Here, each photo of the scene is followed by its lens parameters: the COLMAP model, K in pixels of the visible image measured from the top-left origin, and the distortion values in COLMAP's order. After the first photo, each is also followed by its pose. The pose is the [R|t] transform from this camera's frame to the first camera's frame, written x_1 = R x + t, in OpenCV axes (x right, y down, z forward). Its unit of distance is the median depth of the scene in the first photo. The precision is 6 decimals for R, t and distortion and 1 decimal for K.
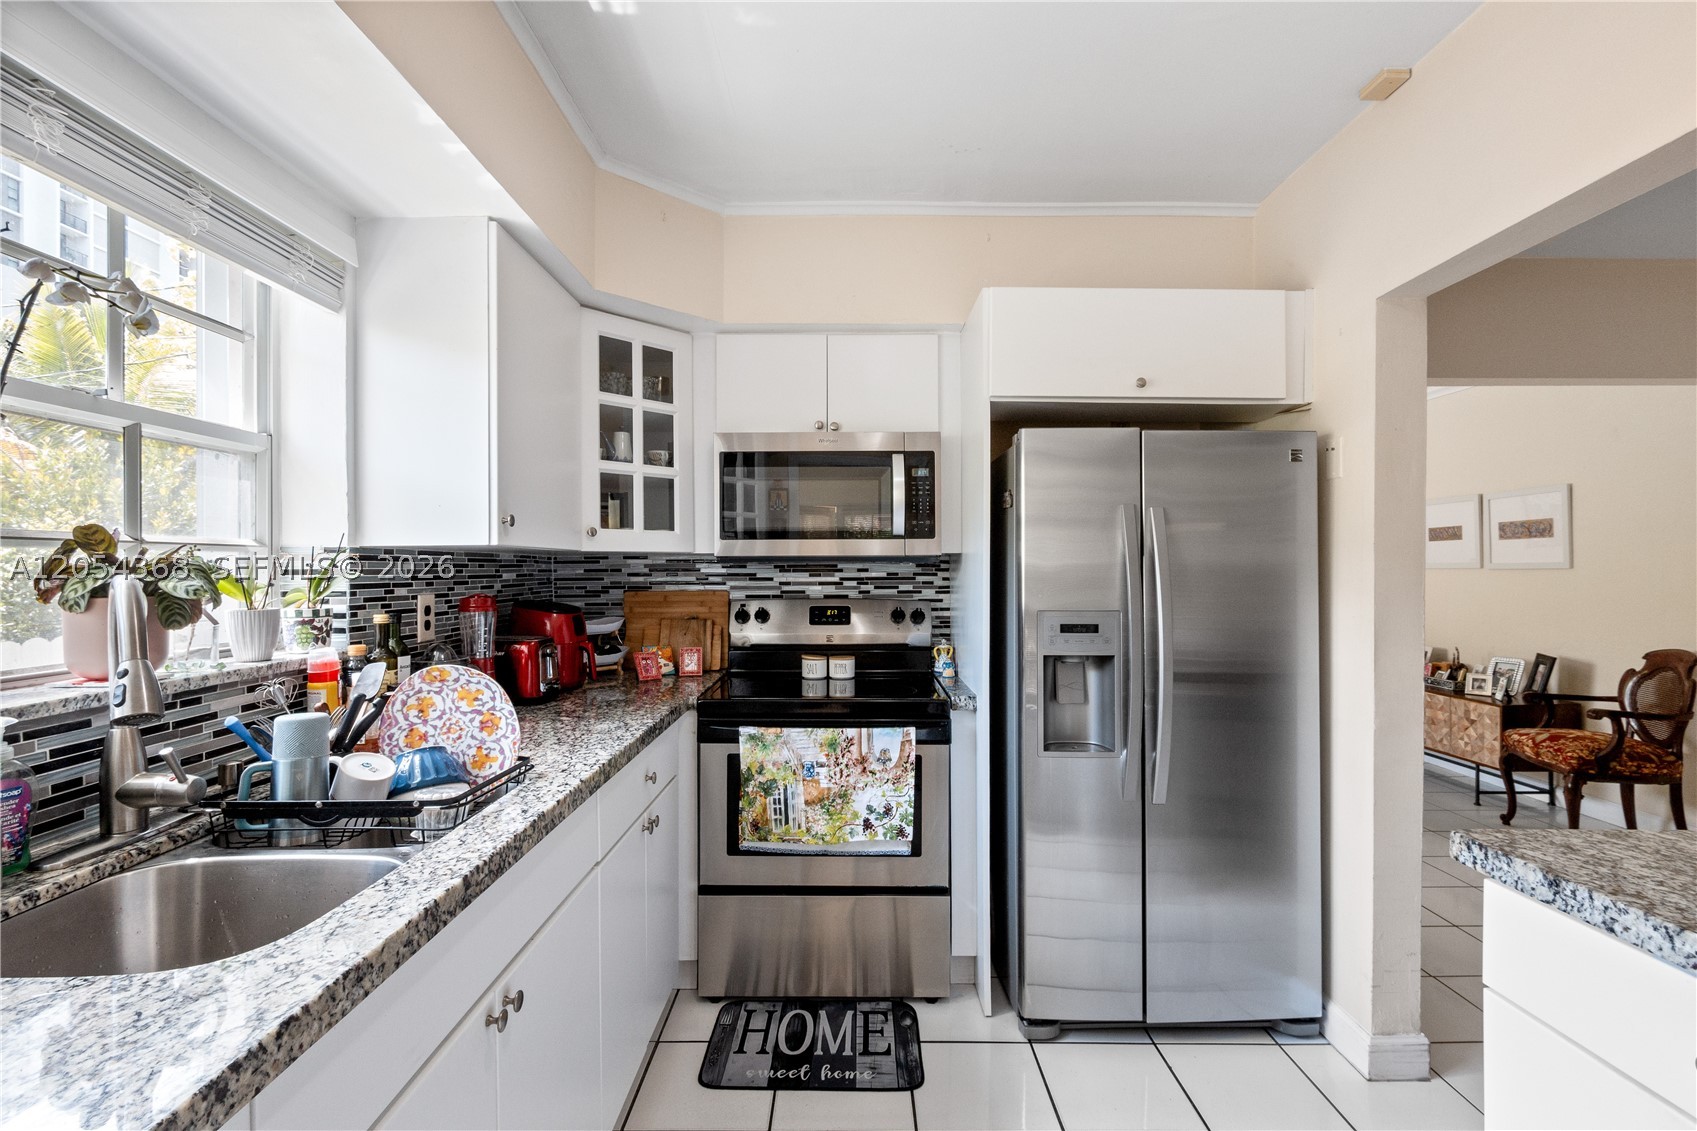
lens RADIAL K [[781.0, 0, 848.5], [0, 781.0, 565.5], [0, 0, 1]] dist [-0.003367, -0.000193]
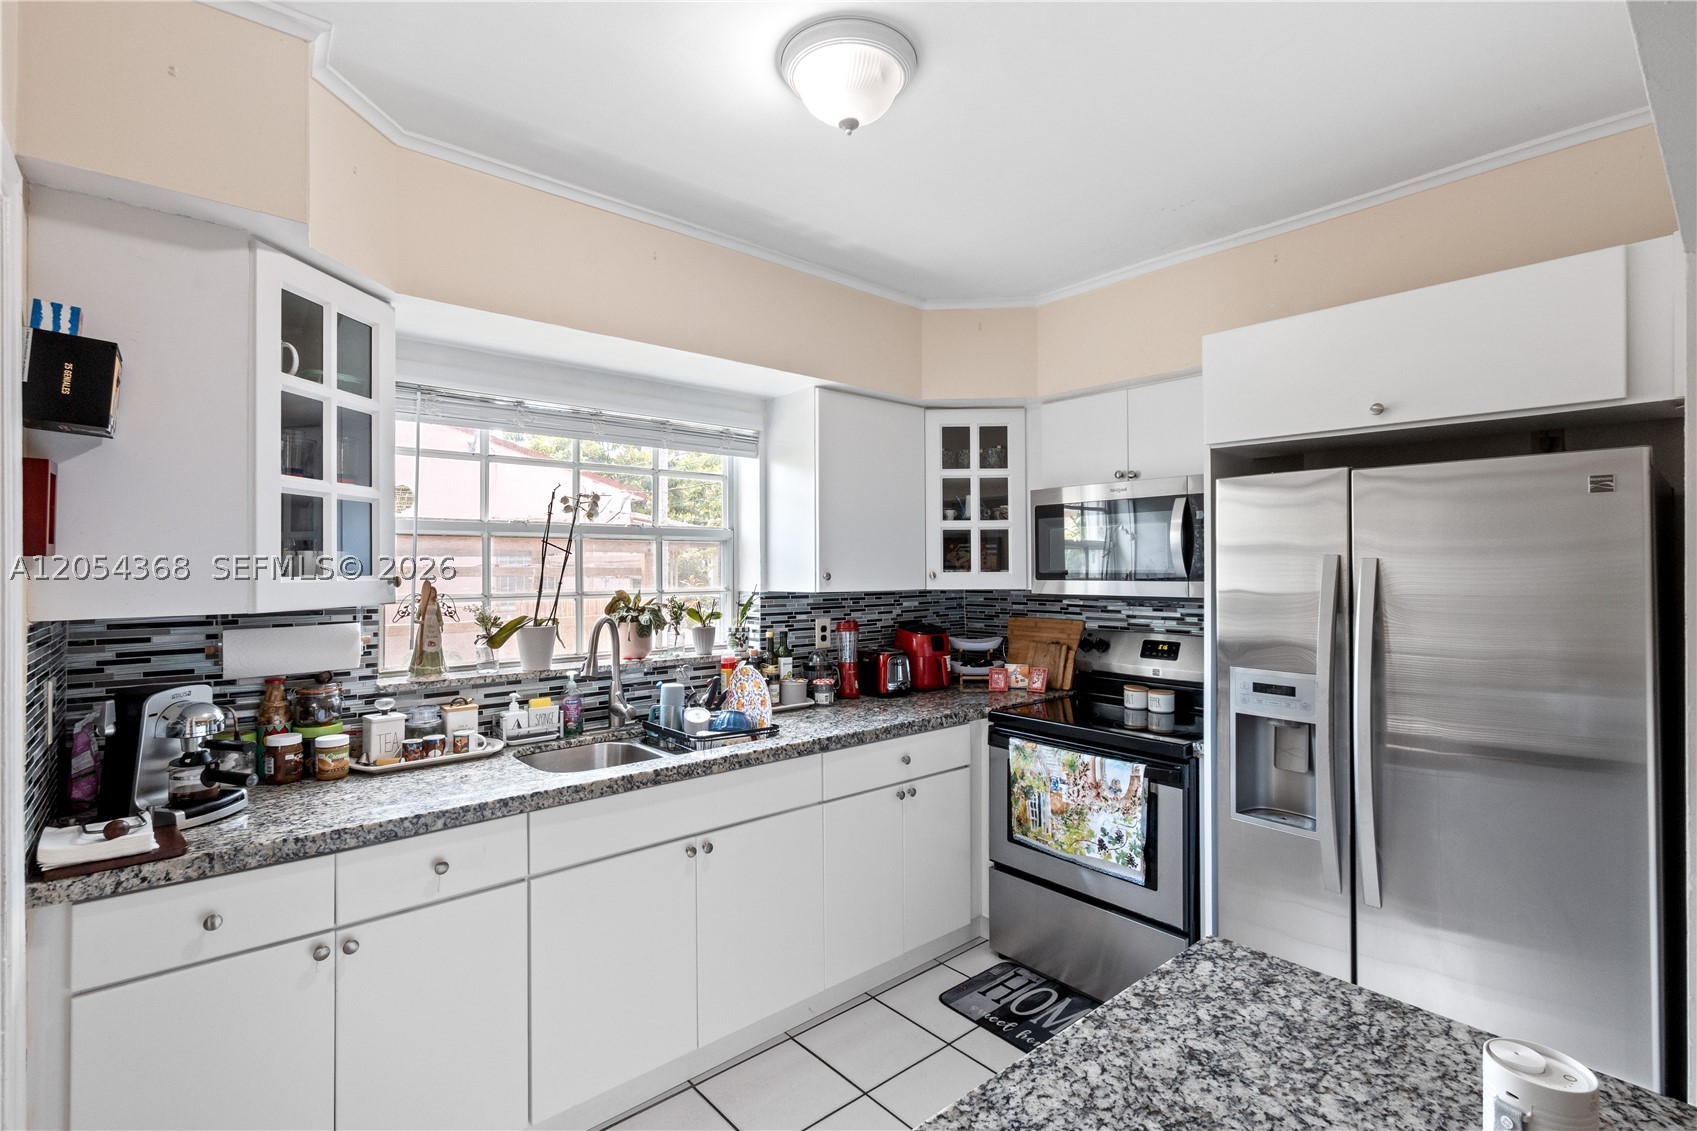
lens RADIAL K [[781.7, 0, 848.6], [0, 781.7, 560.3], [0, 0, 1]] dist [0.001241, 0.000195]
pose [[0.655597, -0.006425, -0.755084, 0.626083], [0.002999, 0.999978, -0.005904, -0.064757], [0.755105, 0.001606, 0.655602, 0.005560]]
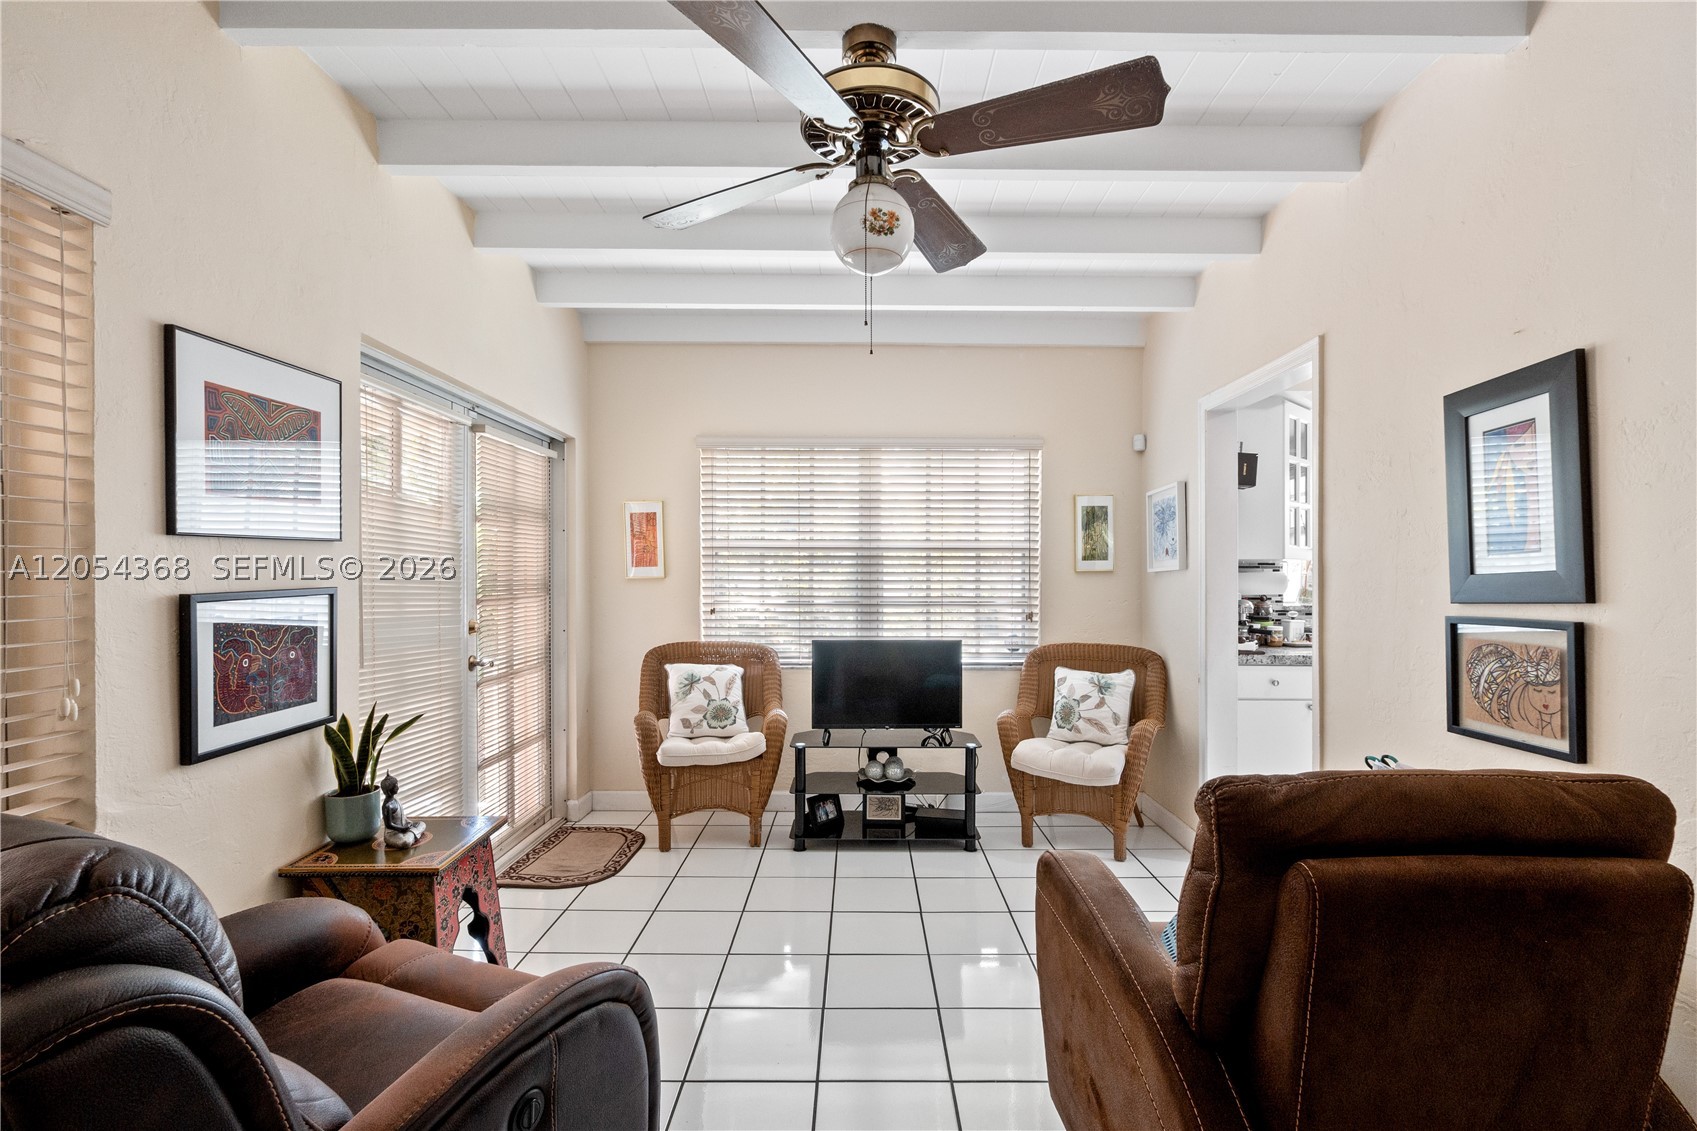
lens RADIAL K [[792.5, 0, 850.0], [0, 792.5, 587.4], [0, 0, 1]] dist [-0.005797, -0.000381]
pose [[-0.004400, 0.014918, -0.999879, 1.404453], [0.003102, 0.999884, 0.014904, 0.007636], [0.999986, -0.003037, -0.004446, -0.829969]]
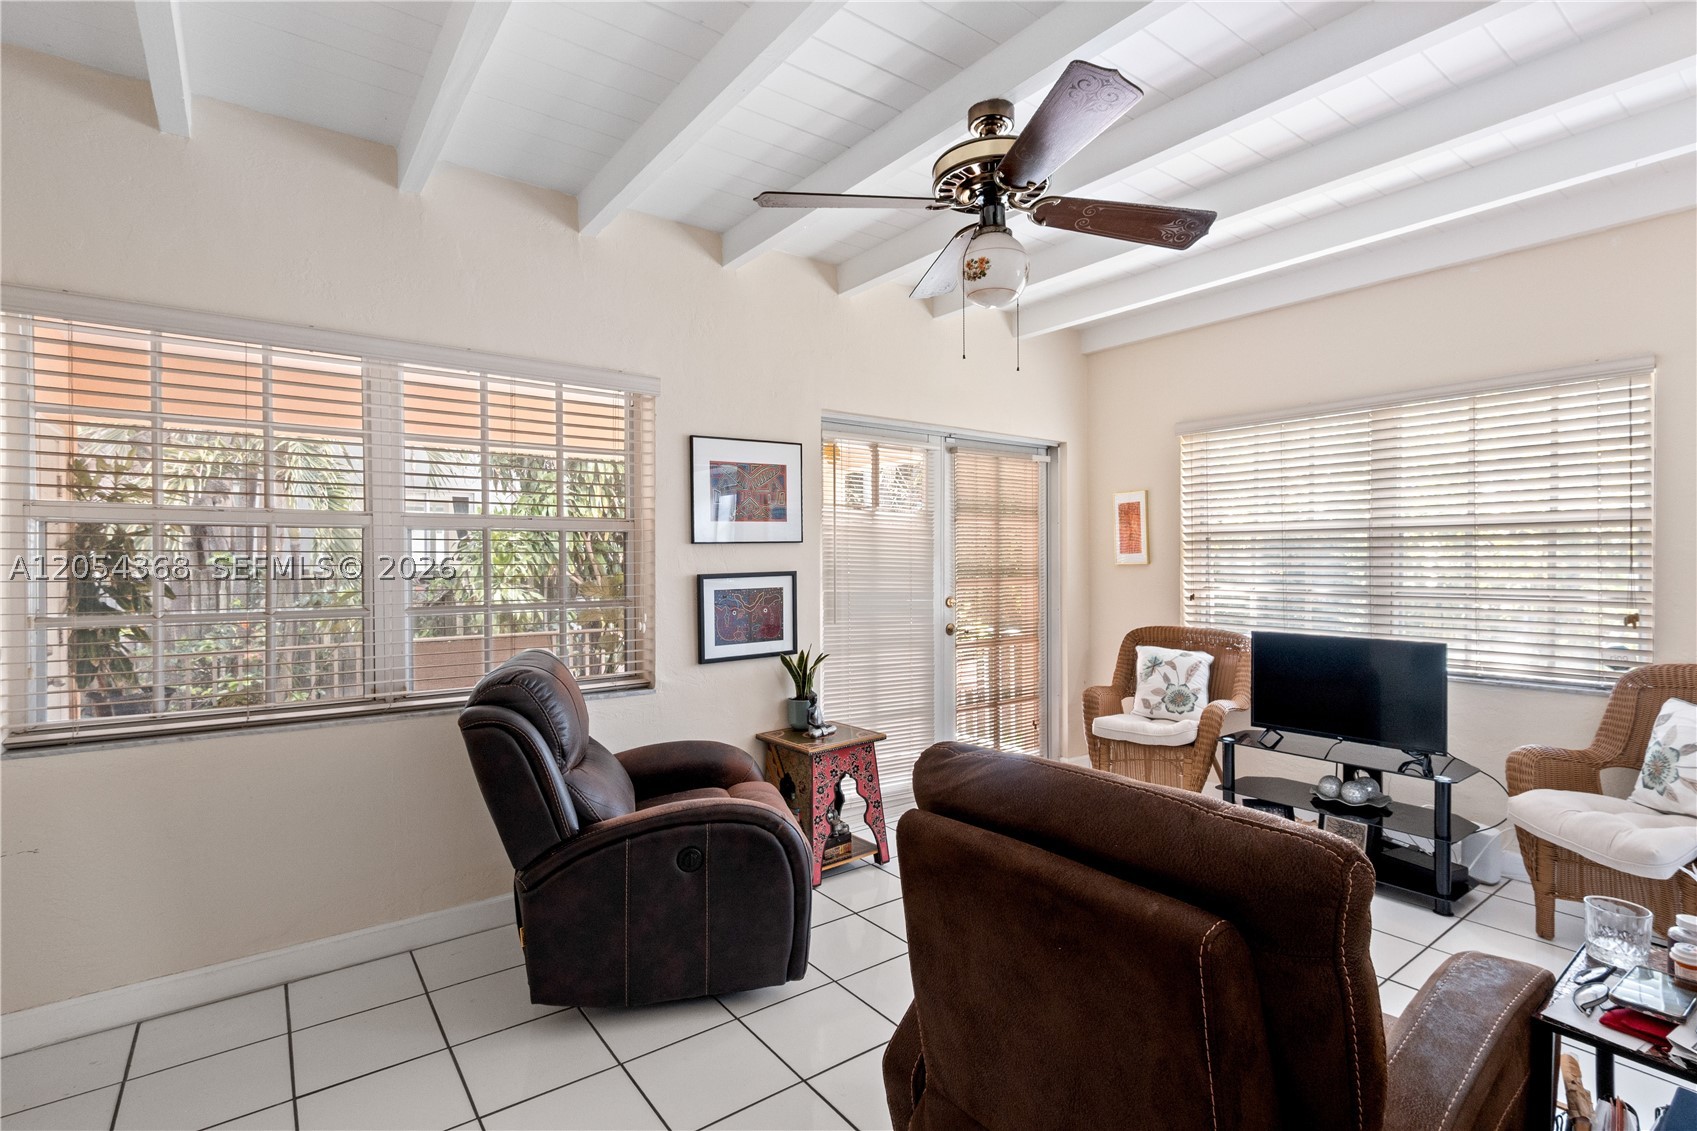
lens RADIAL K [[796.8, 0, 848.5], [0, 796.8, 565.5], [0, 0, 1]] dist [0.002367, 0.000246]
pose [[-0.800574, 0.006891, -0.599194, 1.304759], [0.007083, 0.999973, 0.002037, 0.006524], [0.599192, -0.002613, -0.800601, -0.131180]]
